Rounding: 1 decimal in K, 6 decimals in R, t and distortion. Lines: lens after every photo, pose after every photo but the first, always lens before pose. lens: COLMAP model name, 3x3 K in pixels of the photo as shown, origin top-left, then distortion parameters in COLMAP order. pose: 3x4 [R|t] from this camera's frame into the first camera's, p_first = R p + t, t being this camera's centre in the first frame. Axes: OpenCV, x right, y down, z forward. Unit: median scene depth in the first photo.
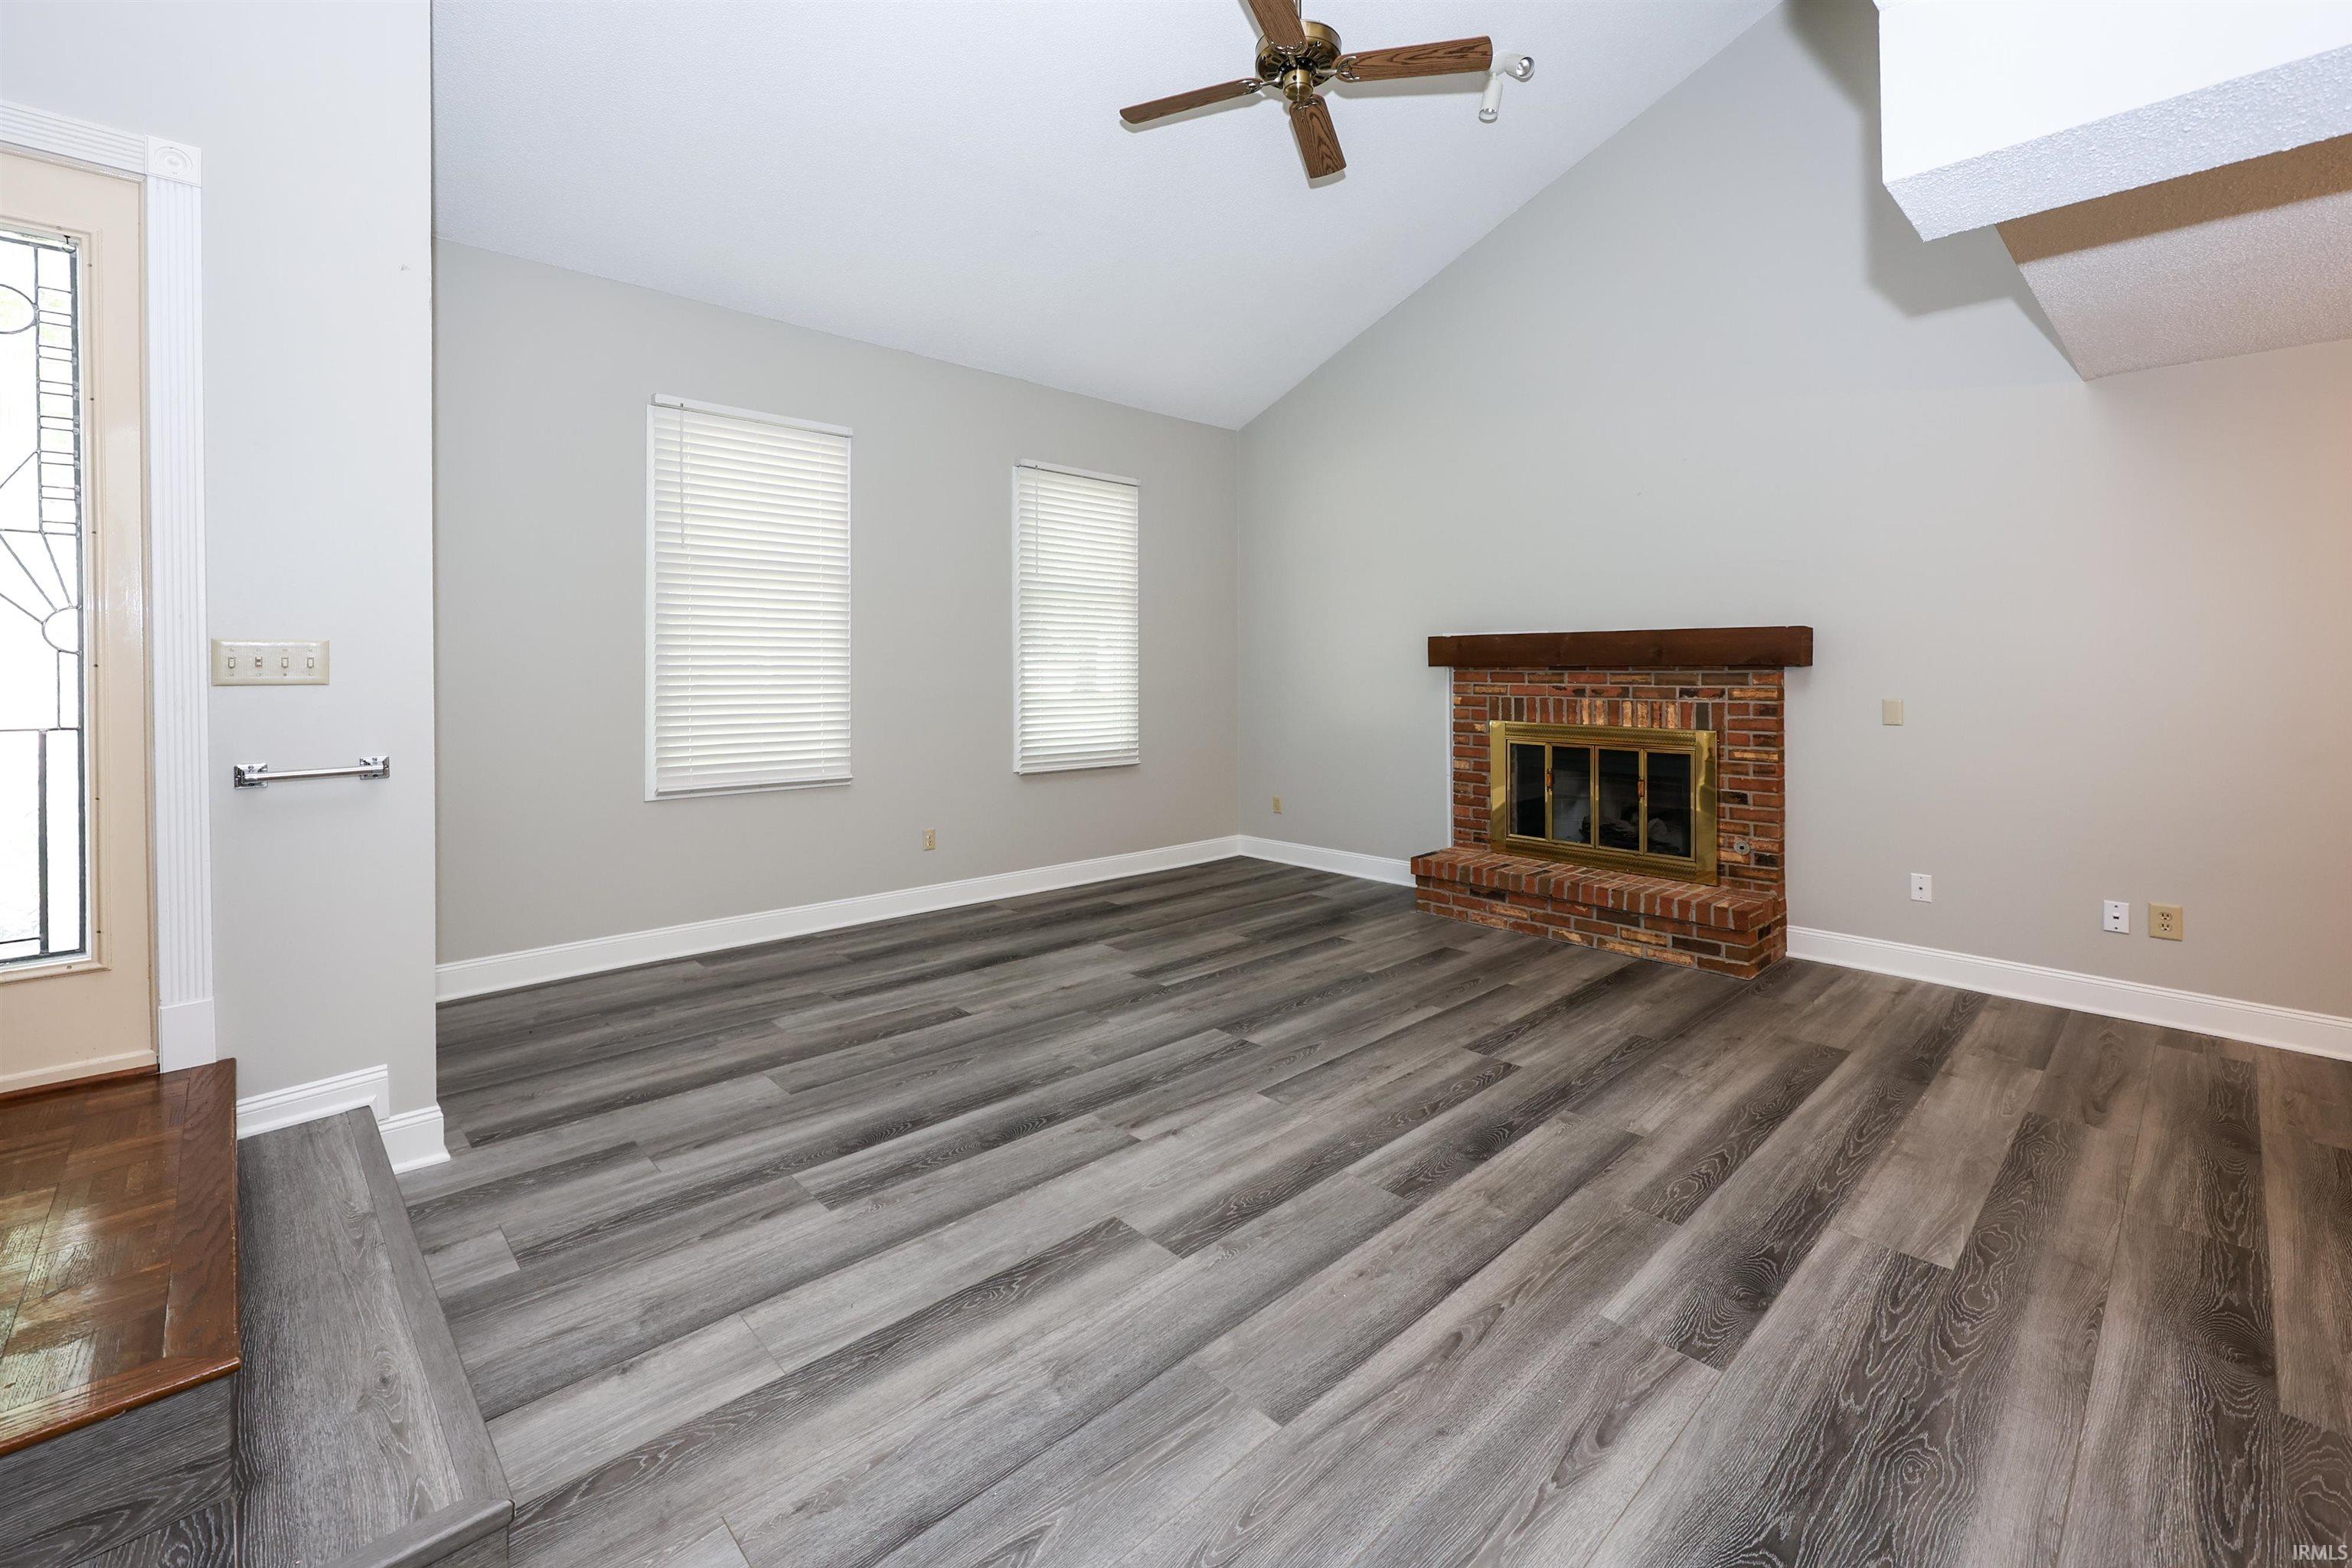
lens RADIAL K [[955.5, 0, 1179.8], [0, 955.5, 674.8], [0, 0, 1]] dist [0.000708, 0.000055]
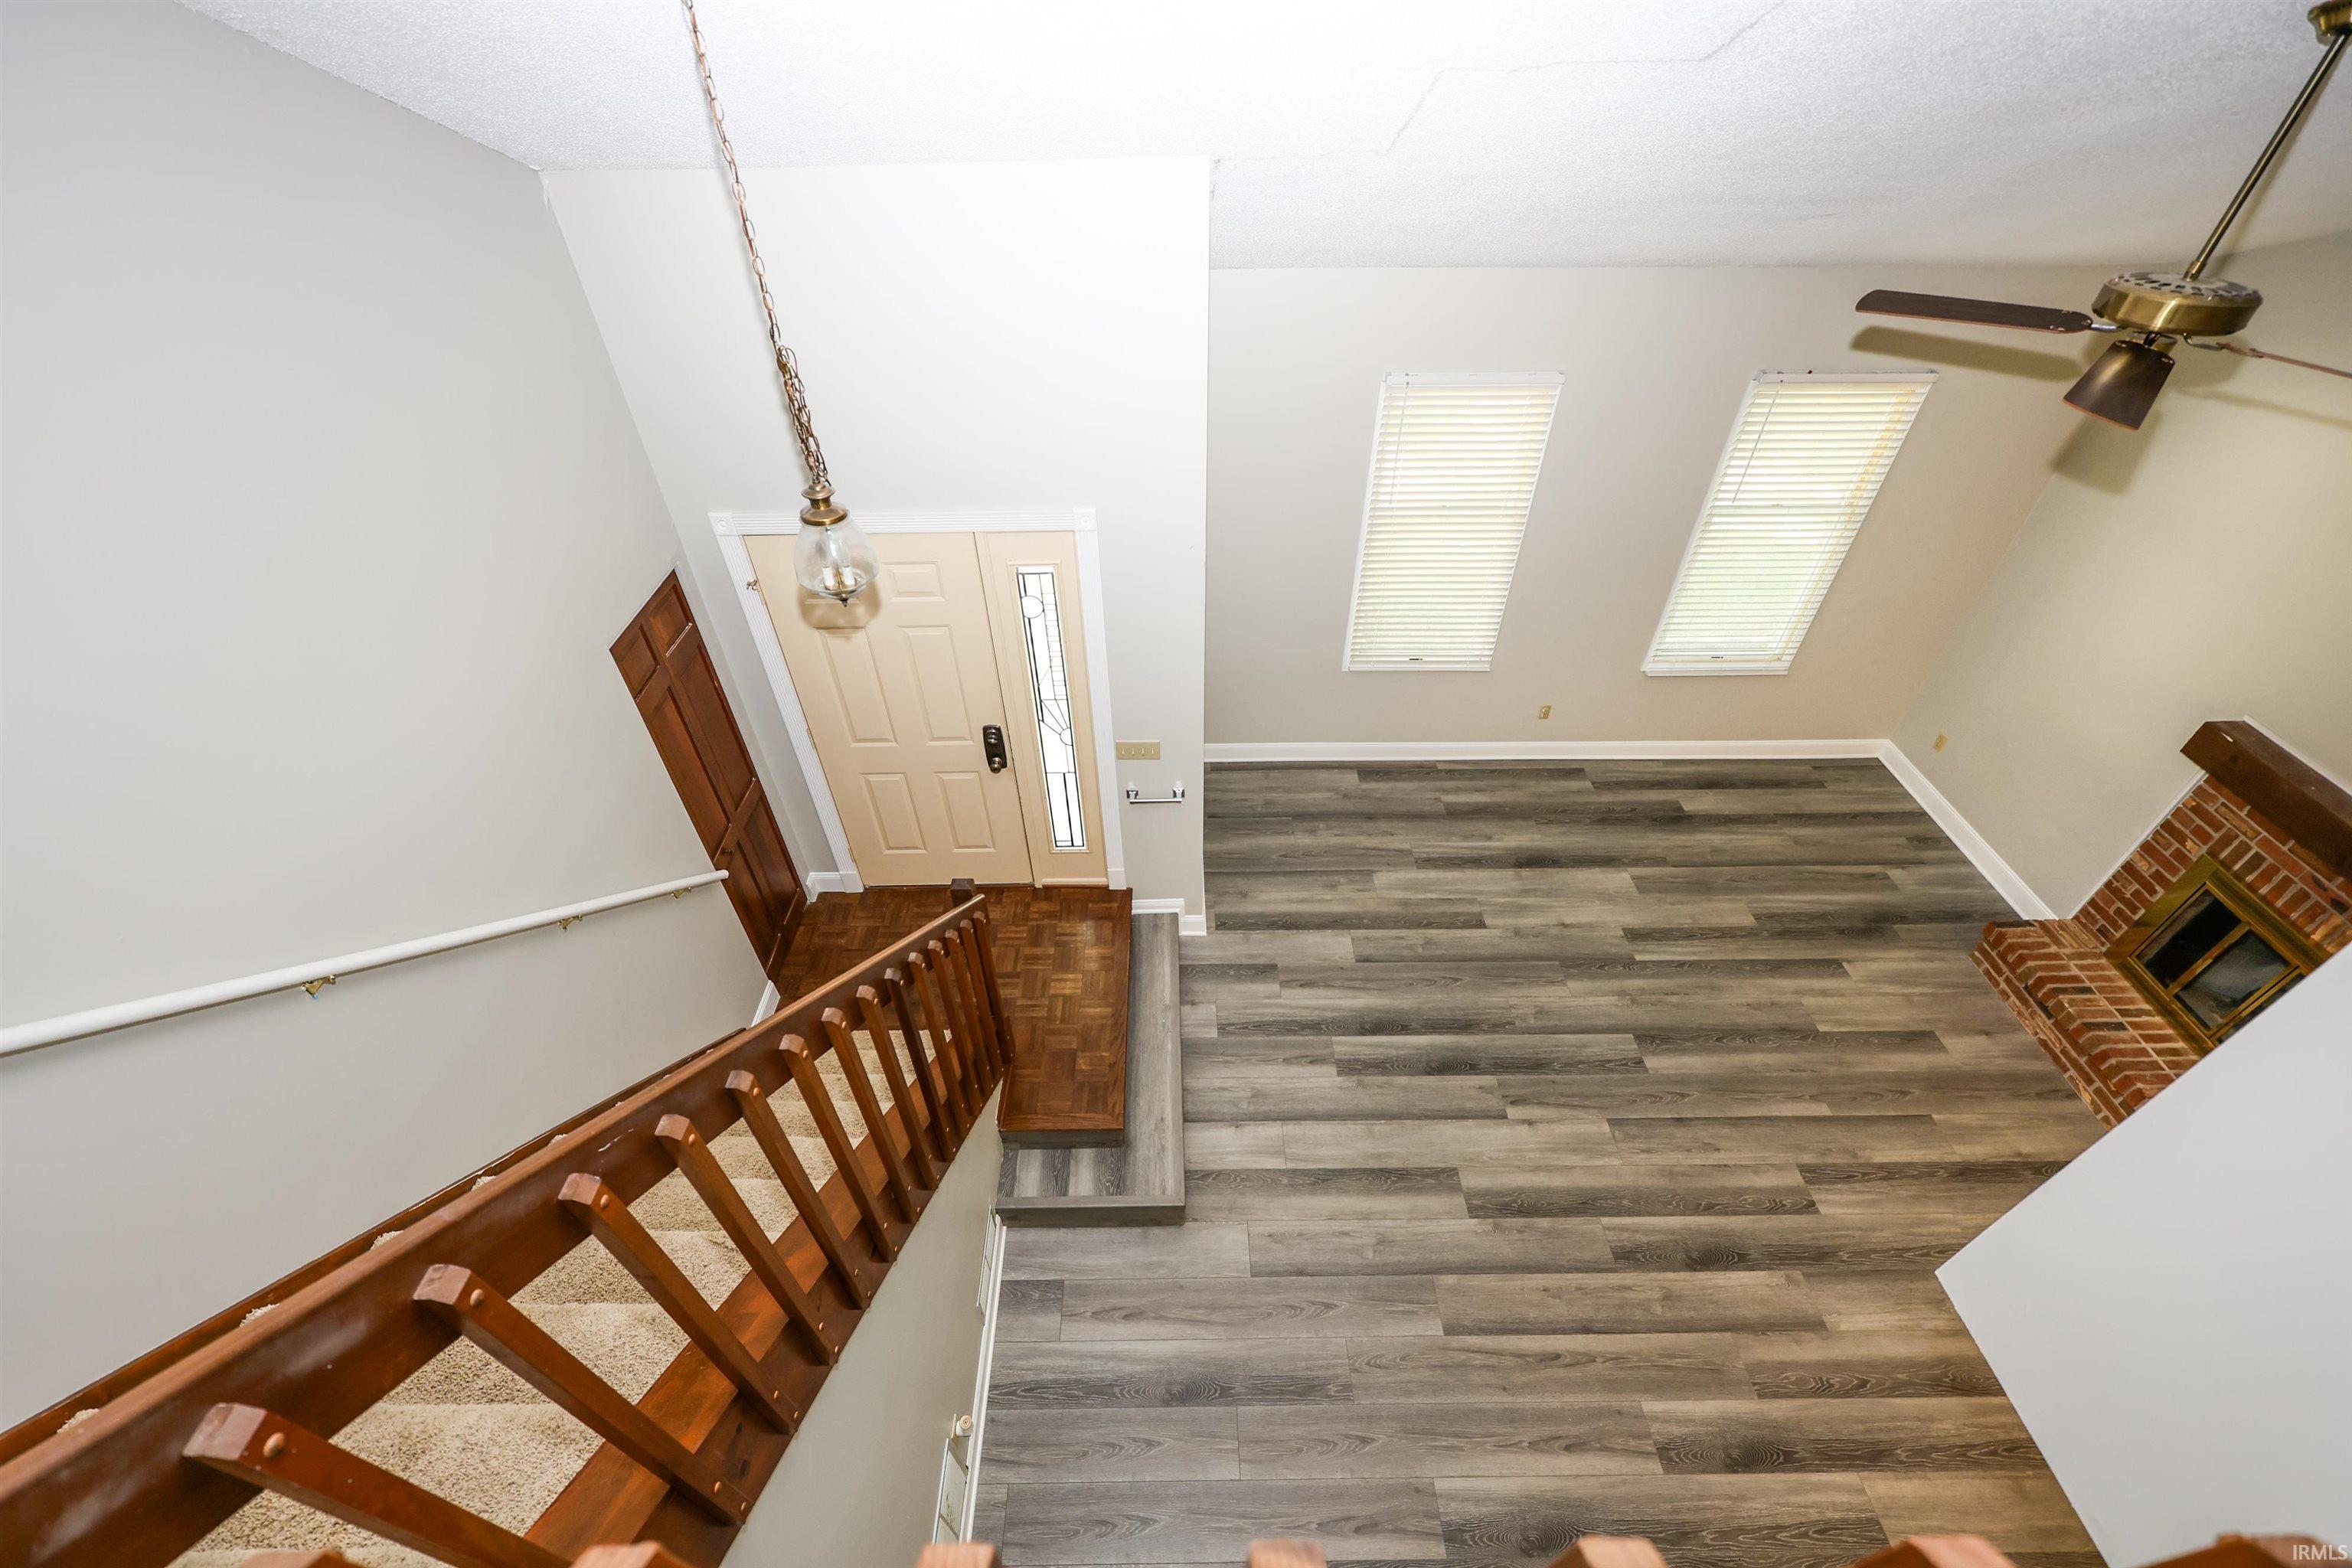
lens RADIAL K [[913.1, 0, 1231.6], [0, 913.1, 825.0], [0, 0, 1]] dist [0.002249, 0.000144]
pose [[0.744933, 0.452856, -0.489893, 0.135555], [-0.000088, 0.734386, 0.678732, -0.882904], [0.667139, -0.505567, 0.547109, 0.041404]]
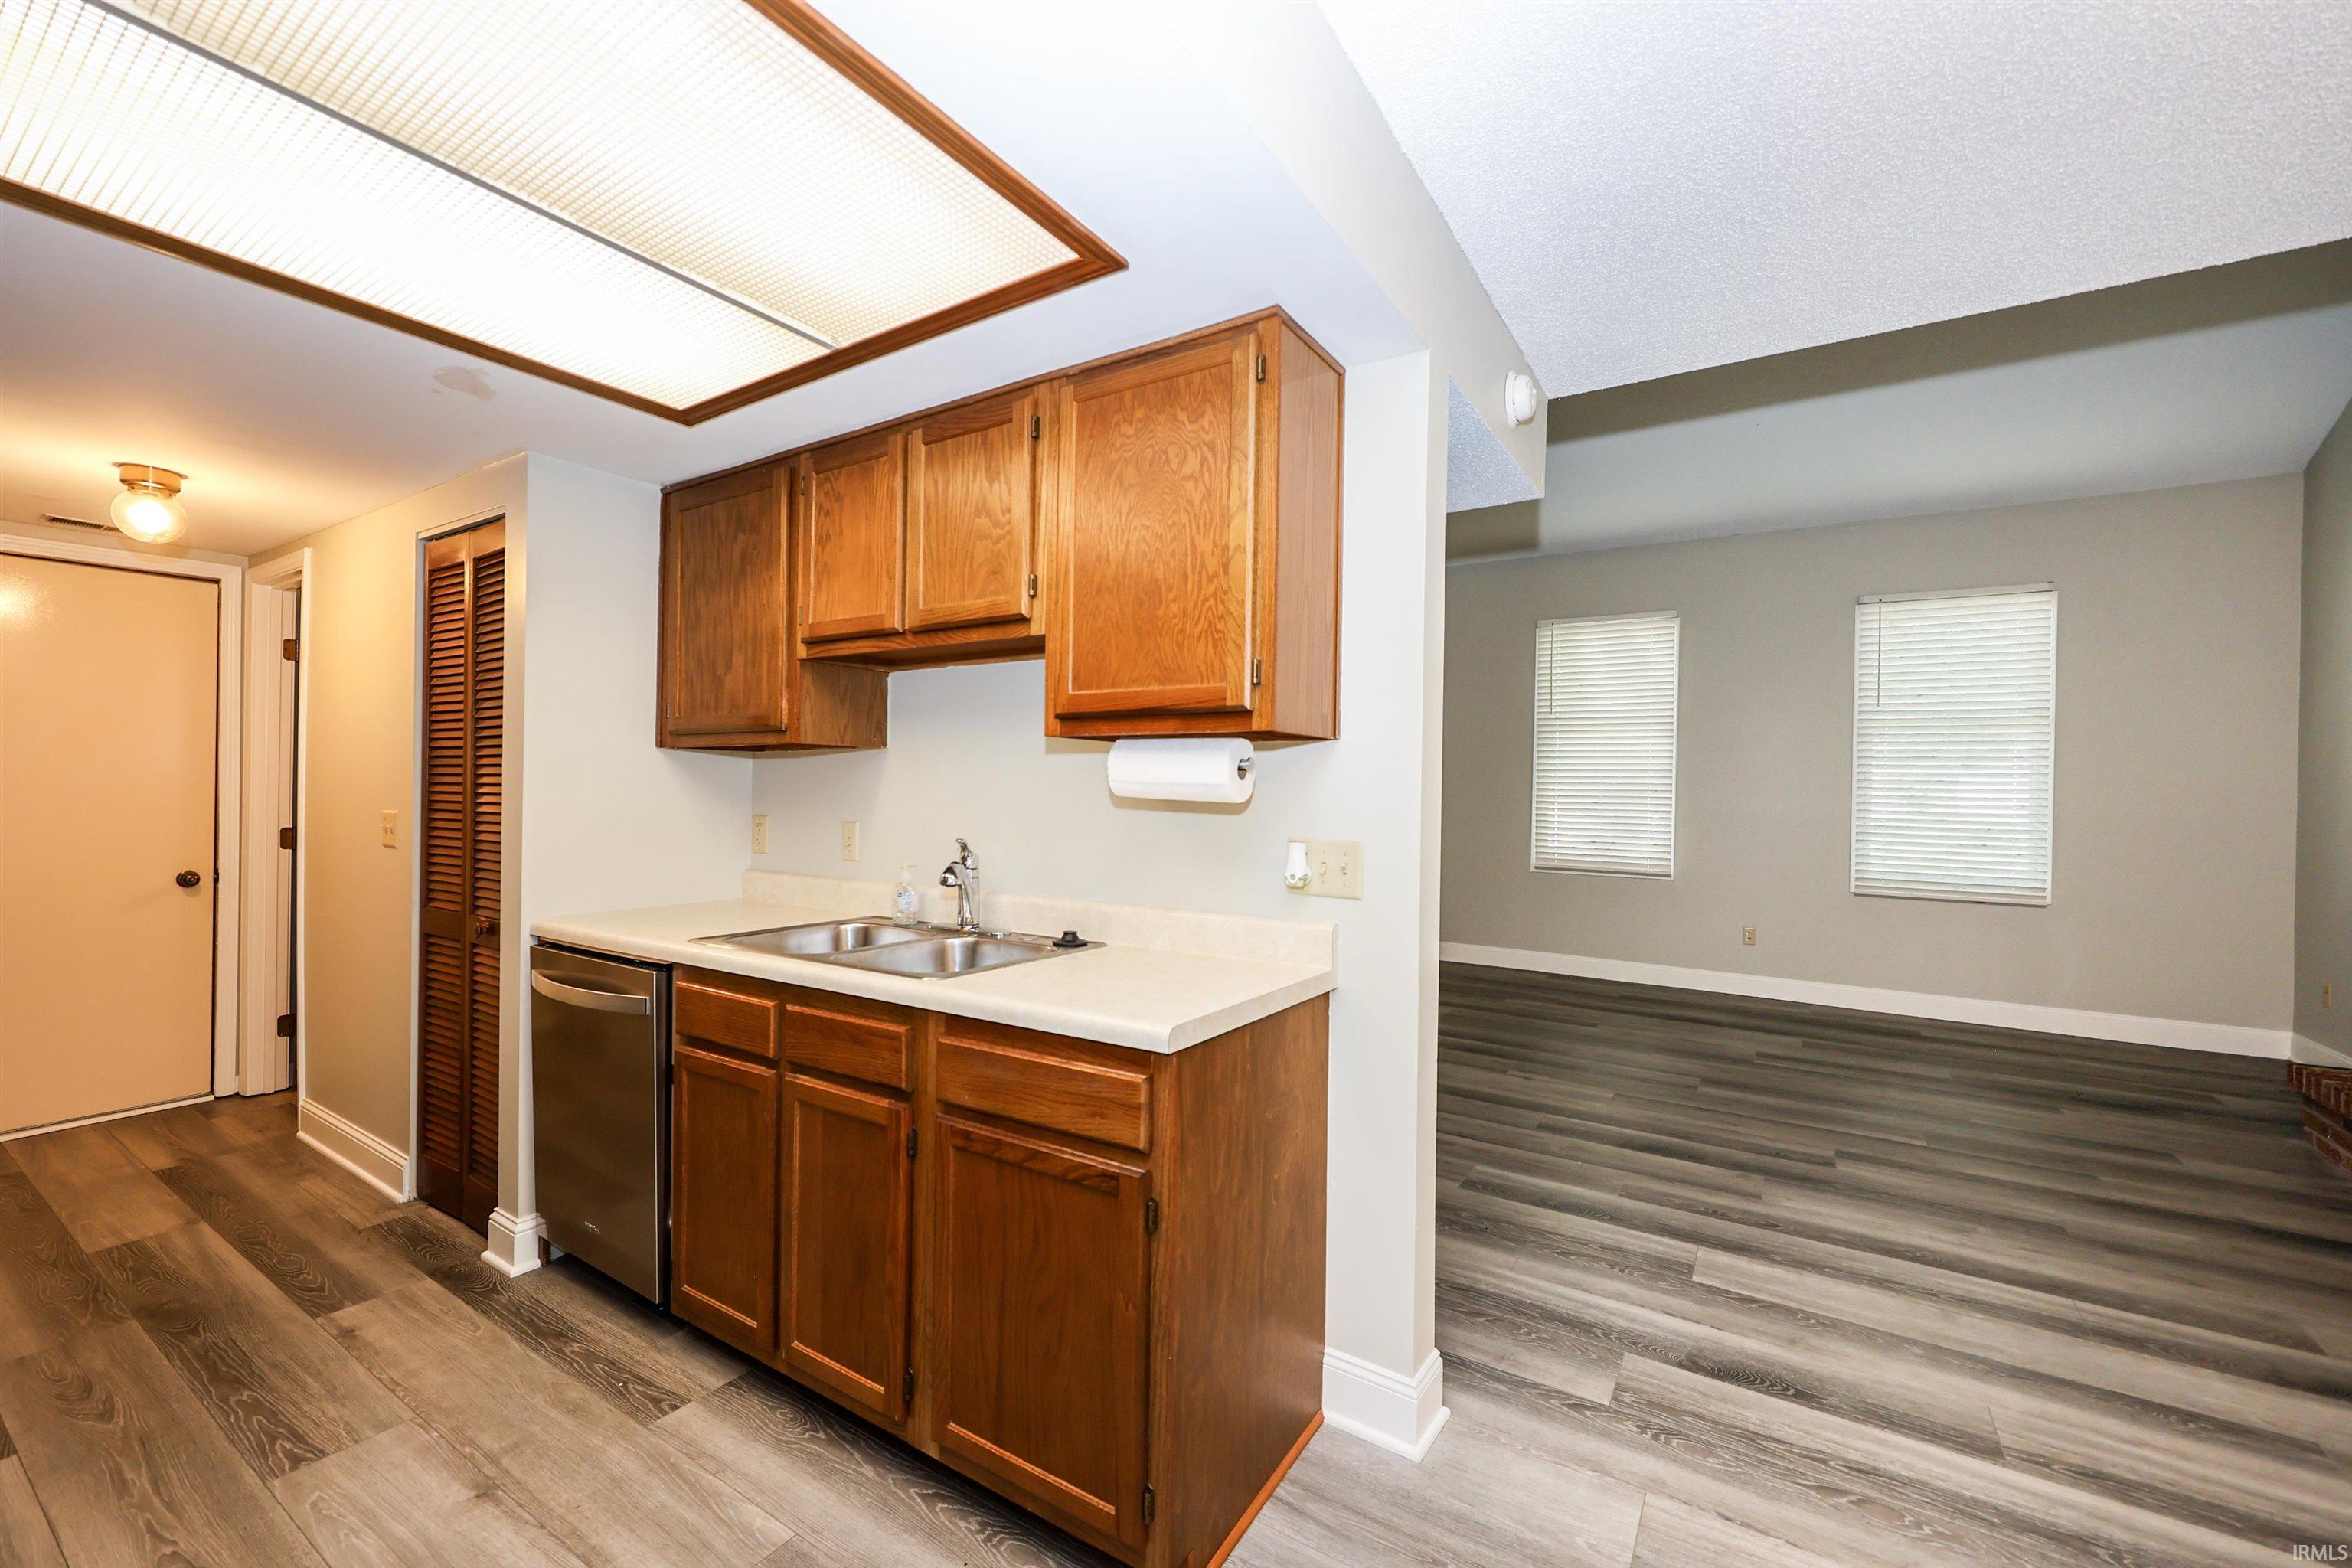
lens RADIAL K [[976.1, 0, 1176.0], [0, 976.1, 784.0], [0, 0, 1]] dist [-0.000698, -0.000163]
pose [[0.228124, -0.002569, -0.973629, 1.299124], [-0.013522, 0.999892, -0.005806, 0.005994], [0.973538, 0.014490, 0.228065, 0.048872]]
